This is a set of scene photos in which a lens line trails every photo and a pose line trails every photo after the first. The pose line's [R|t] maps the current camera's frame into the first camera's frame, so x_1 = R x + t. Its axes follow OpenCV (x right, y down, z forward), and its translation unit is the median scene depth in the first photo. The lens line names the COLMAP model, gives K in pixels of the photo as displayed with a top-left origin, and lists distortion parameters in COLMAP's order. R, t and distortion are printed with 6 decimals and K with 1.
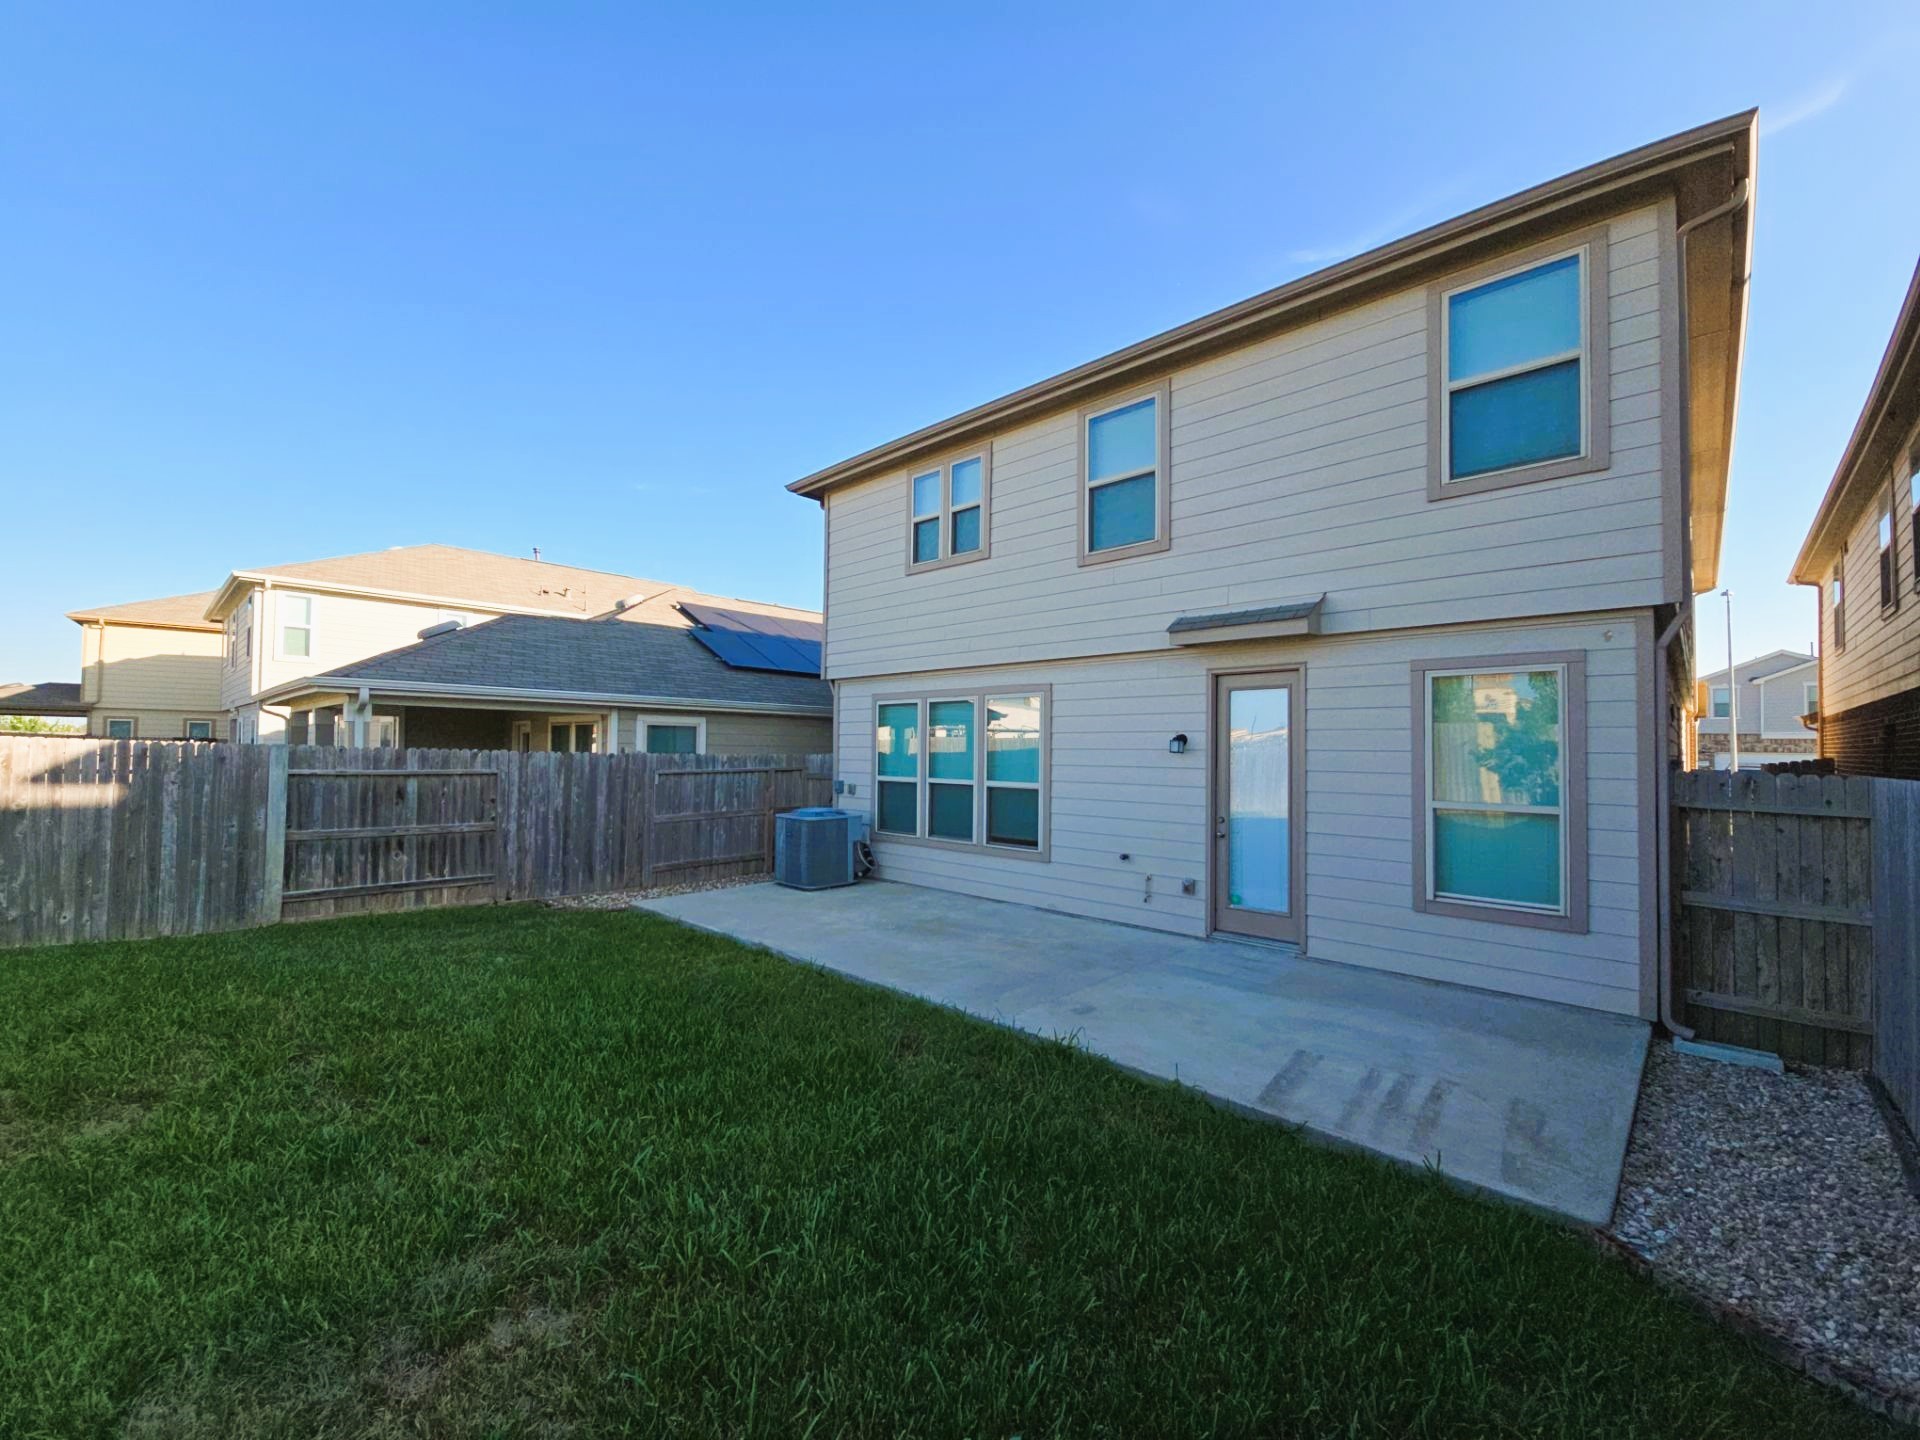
lens RADIAL K [[782.3, 0, 957.3], [0, 782.3, 732.0], [0, 0, 1]] dist [0.005544, -0.005547]
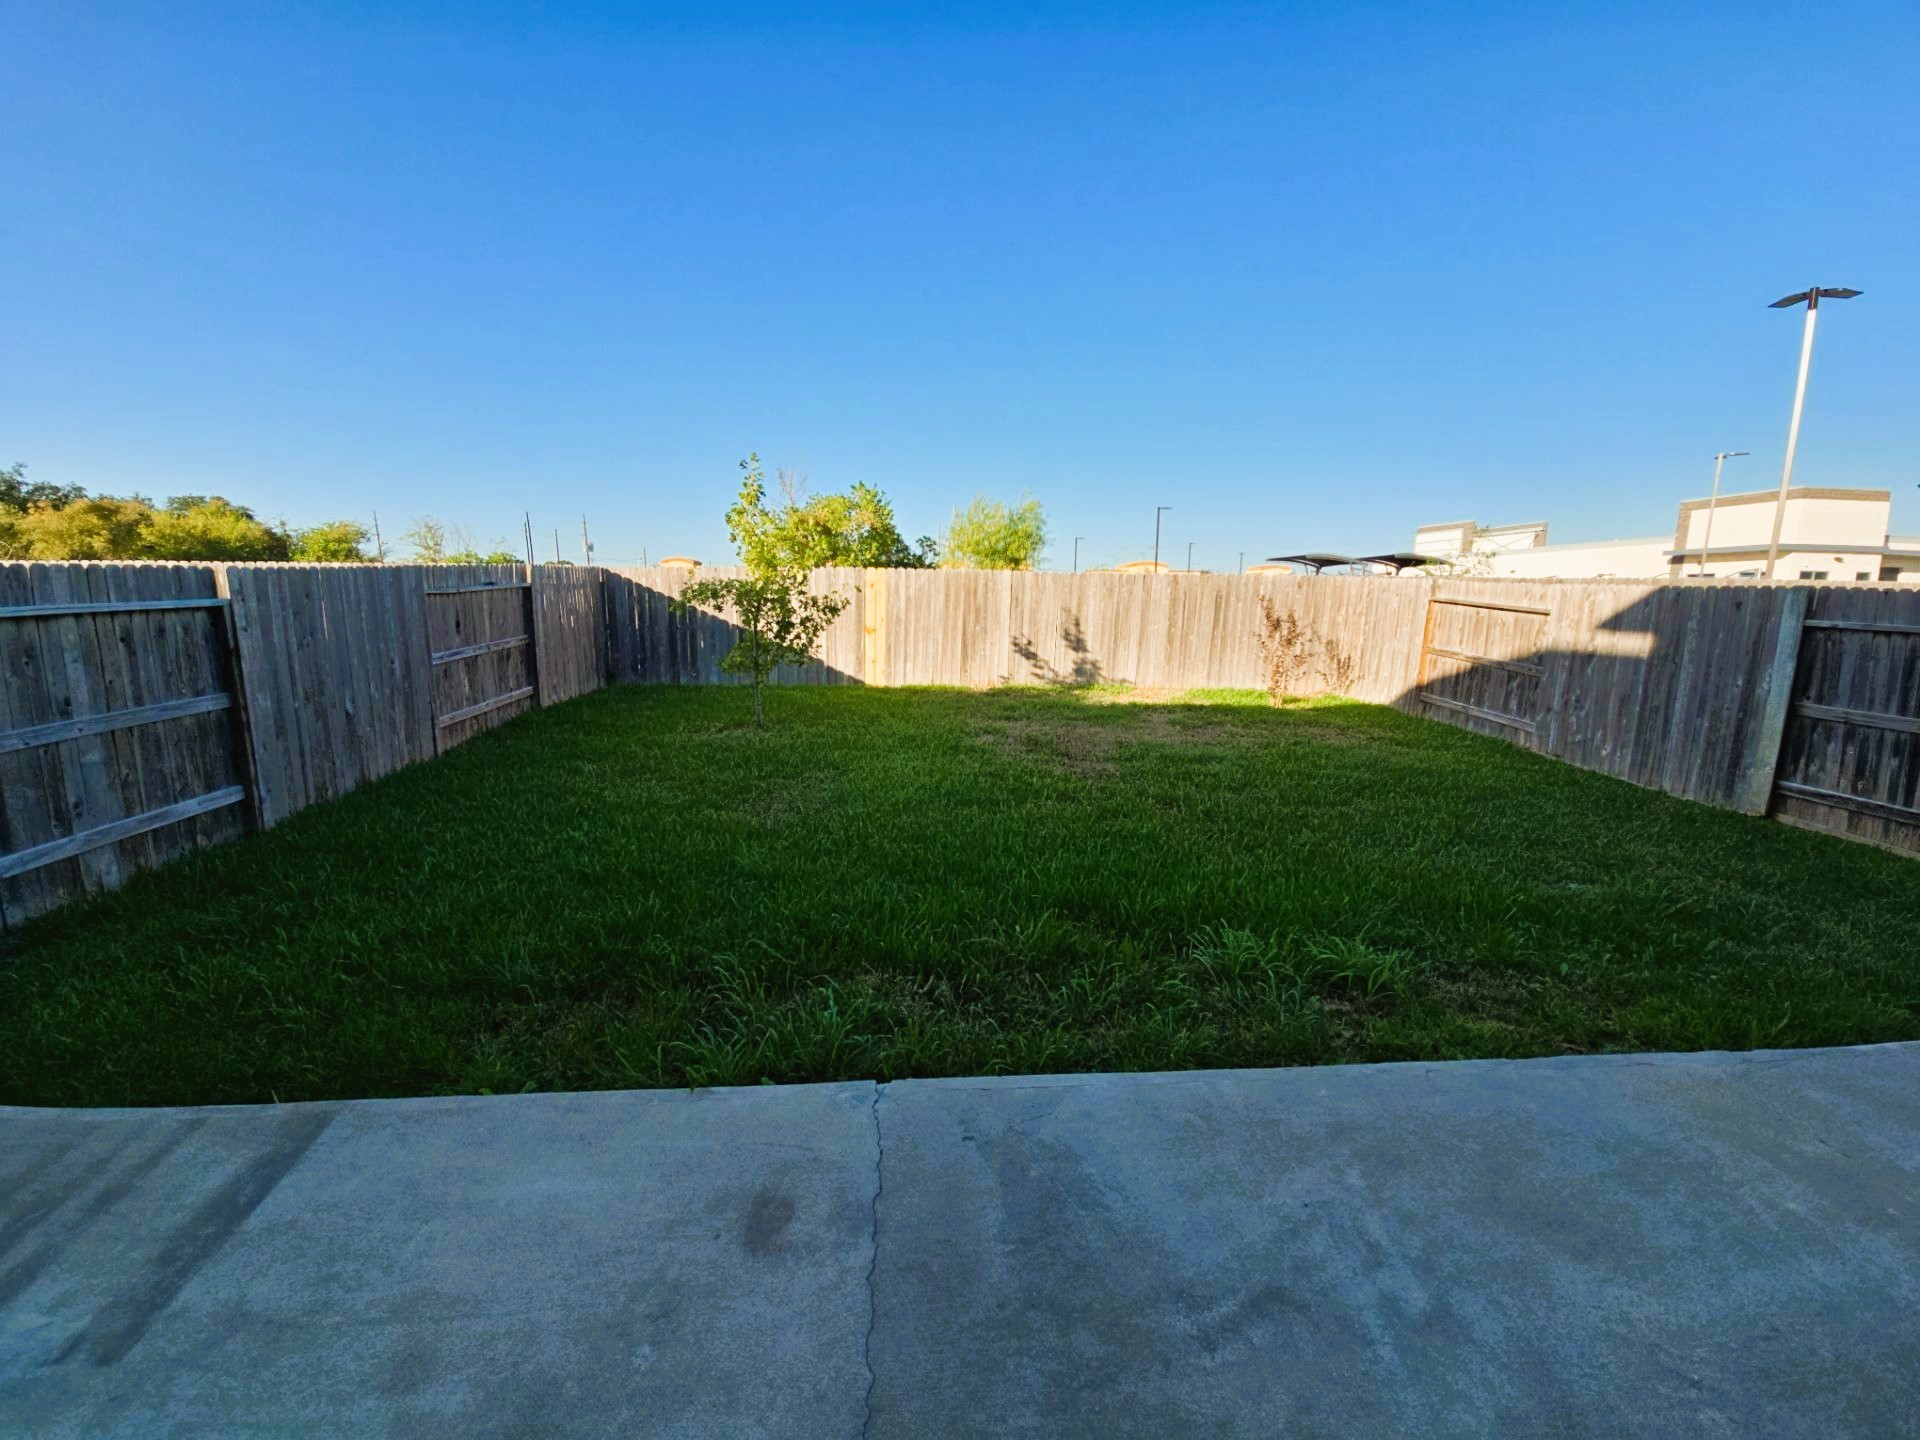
lens RADIAL K [[782.3, 0, 950.2], [0, 782.3, 726.6], [0, 0, 1]] dist [0.005544, -0.005547]
pose [[-0.673310, 0.102779, -0.732182, 0.250331], [0.001703, 0.990504, 0.137475, 0.045285], [0.739359, 0.091316, -0.667091, 0.914221]]
